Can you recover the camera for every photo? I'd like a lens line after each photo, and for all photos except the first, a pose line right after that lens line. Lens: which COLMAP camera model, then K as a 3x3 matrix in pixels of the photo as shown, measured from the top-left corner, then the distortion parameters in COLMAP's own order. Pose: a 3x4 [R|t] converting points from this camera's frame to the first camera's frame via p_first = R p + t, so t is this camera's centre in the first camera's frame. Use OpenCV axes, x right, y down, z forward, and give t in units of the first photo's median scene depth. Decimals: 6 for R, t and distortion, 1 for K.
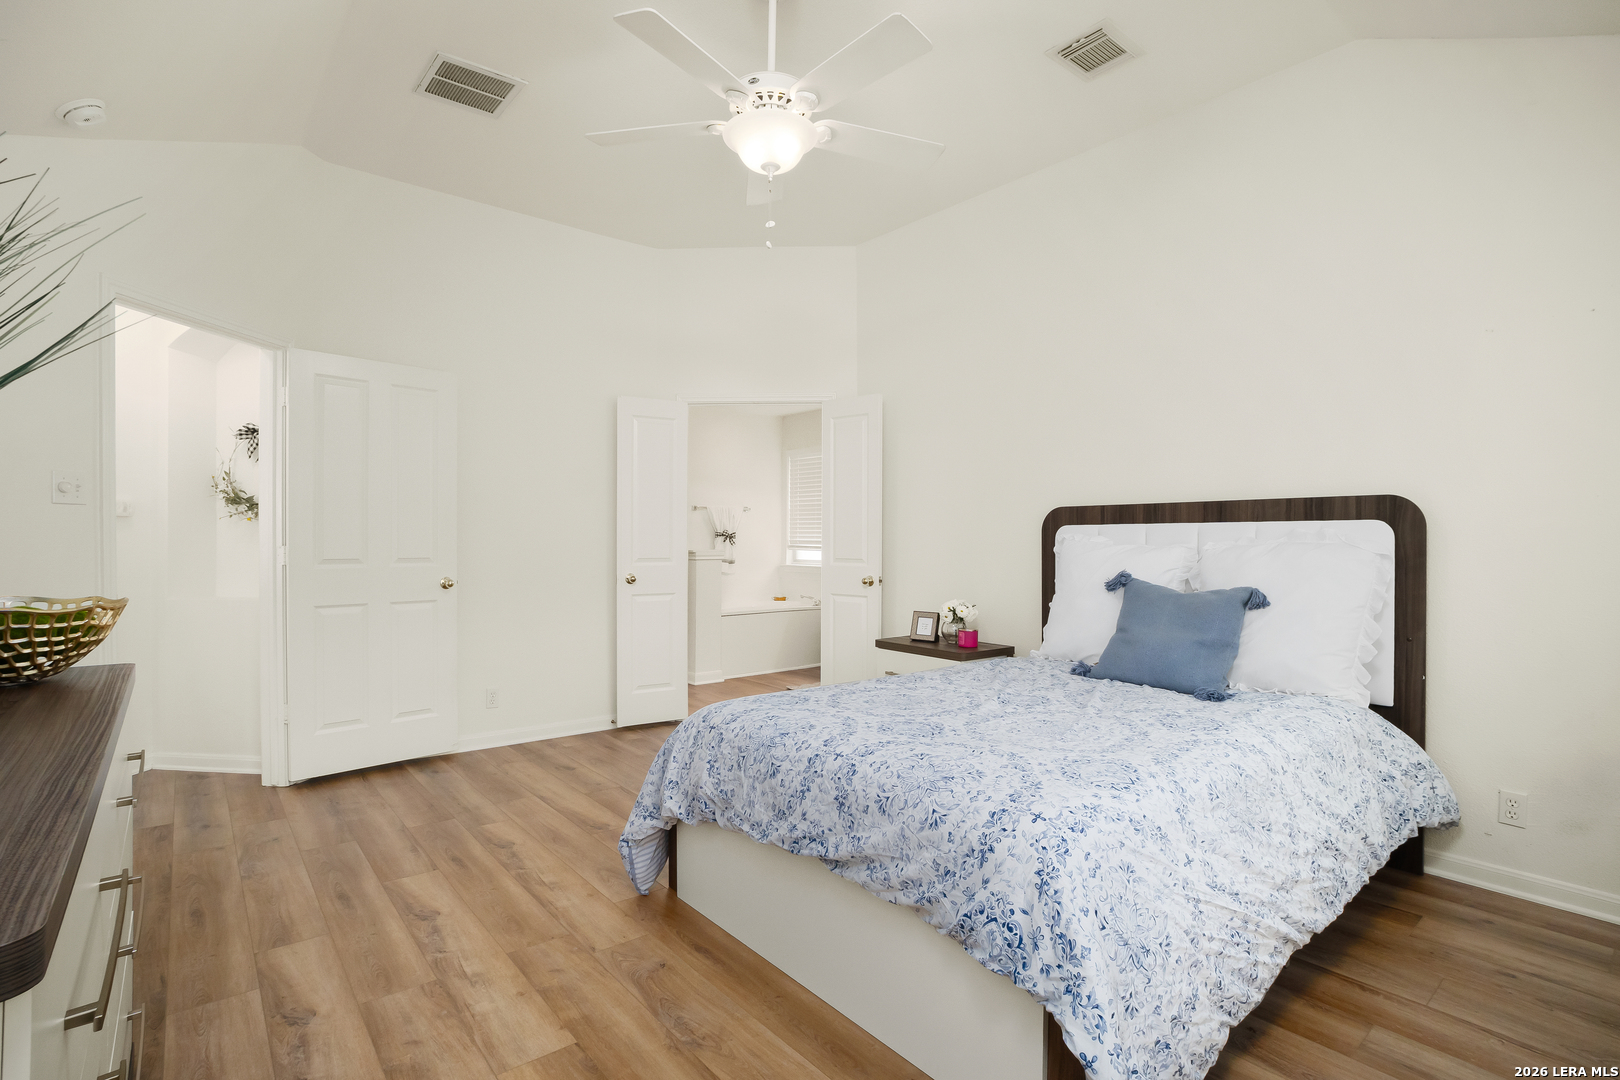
lens RADIAL K [[791.8, 0, 803.4], [0, 791.8, 532.3], [0, 0, 1]] dist [-0.055993, 0.028691]
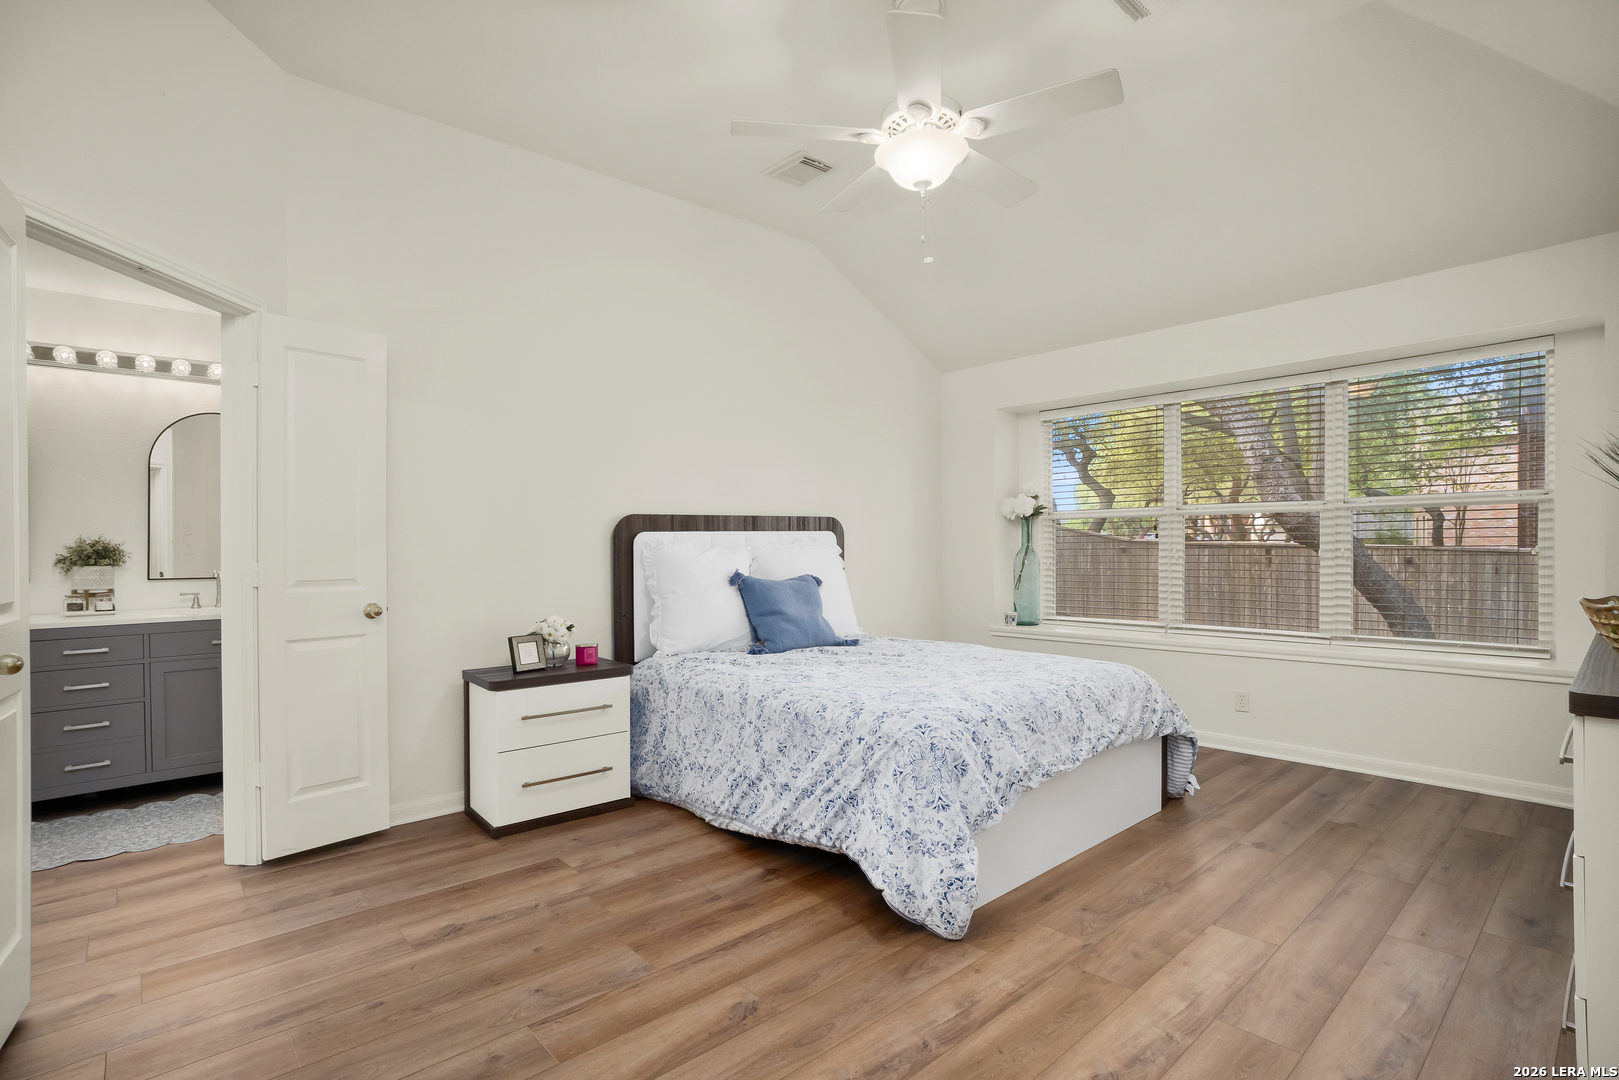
lens RADIAL K [[798.3, 0, 794.4], [0, 798.3, 552.0], [0, 0, 1]] dist [-0.057750, 0.029627]
pose [[-0.052639, -0.011681, 0.998545, -1.081414], [0.005037, 0.999916, 0.011963, 0.009493], [-0.998601, 0.005659, -0.052576, 1.227013]]
